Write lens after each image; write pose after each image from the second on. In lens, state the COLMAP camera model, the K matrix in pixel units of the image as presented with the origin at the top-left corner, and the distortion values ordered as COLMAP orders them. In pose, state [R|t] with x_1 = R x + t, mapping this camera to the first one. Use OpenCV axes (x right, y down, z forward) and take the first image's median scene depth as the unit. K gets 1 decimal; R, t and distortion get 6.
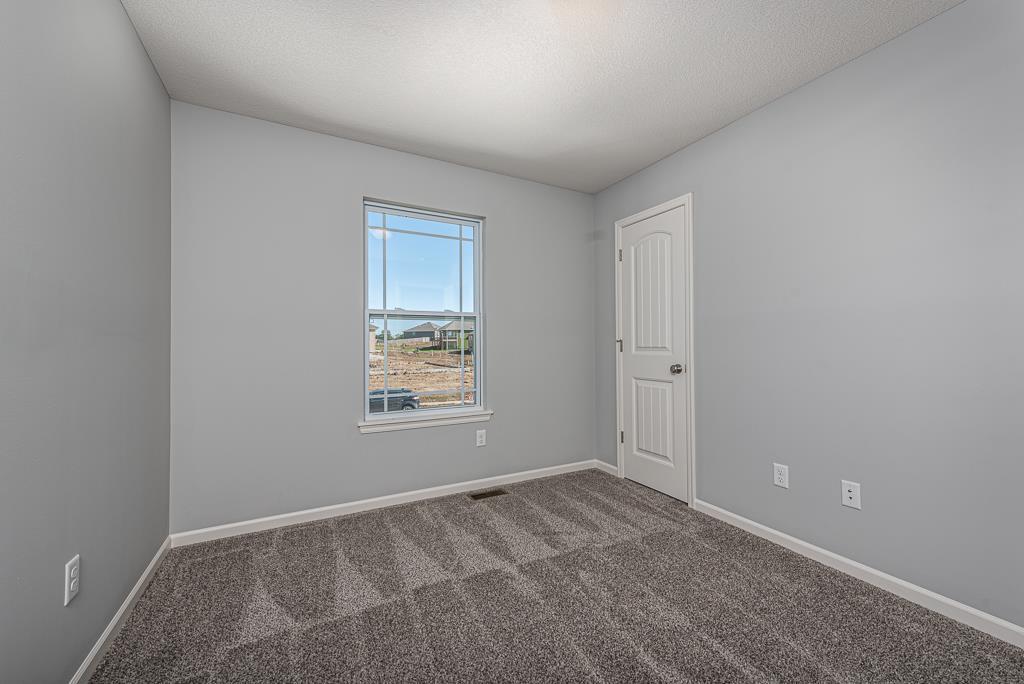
lens RADIAL K [[399.8, 0, 511.3], [0, 399.8, 342.0], [0, 0, 1]] dist [0.015850, -0.003716]
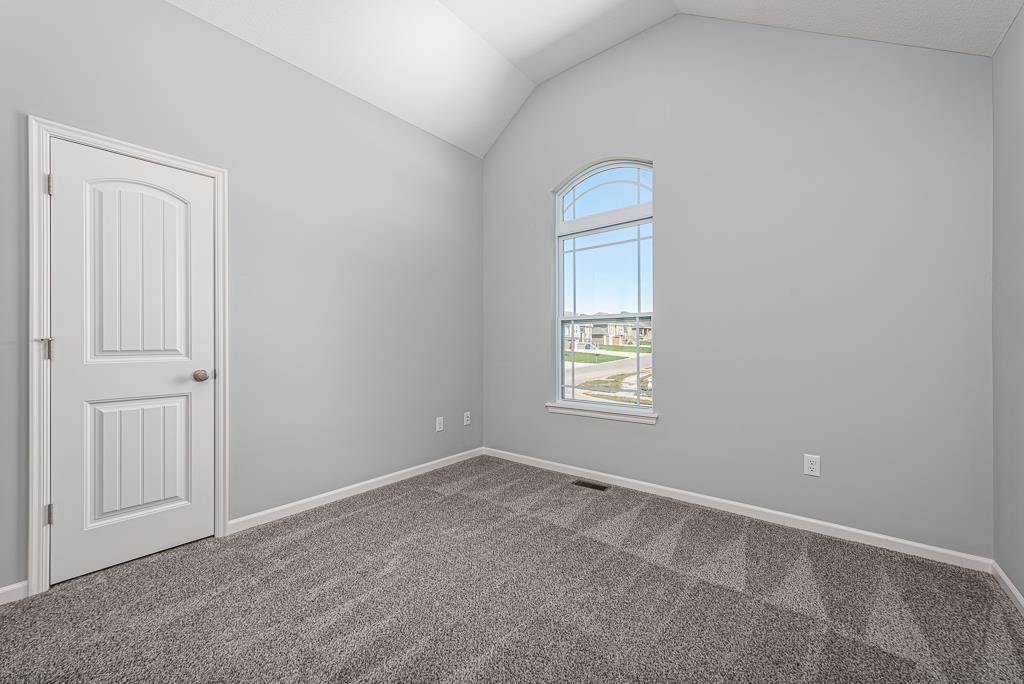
lens RADIAL K [[399.8, 0, 511.3], [0, 399.8, 340.7], [0, 0, 1]] dist [0.015850, -0.003716]
pose [[-0.385744, 0.003773, 0.922598, -0.533399], [-0.003275, 0.999980, -0.005459, -0.001936], [-0.922600, -0.005128, -0.385724, 0.693312]]
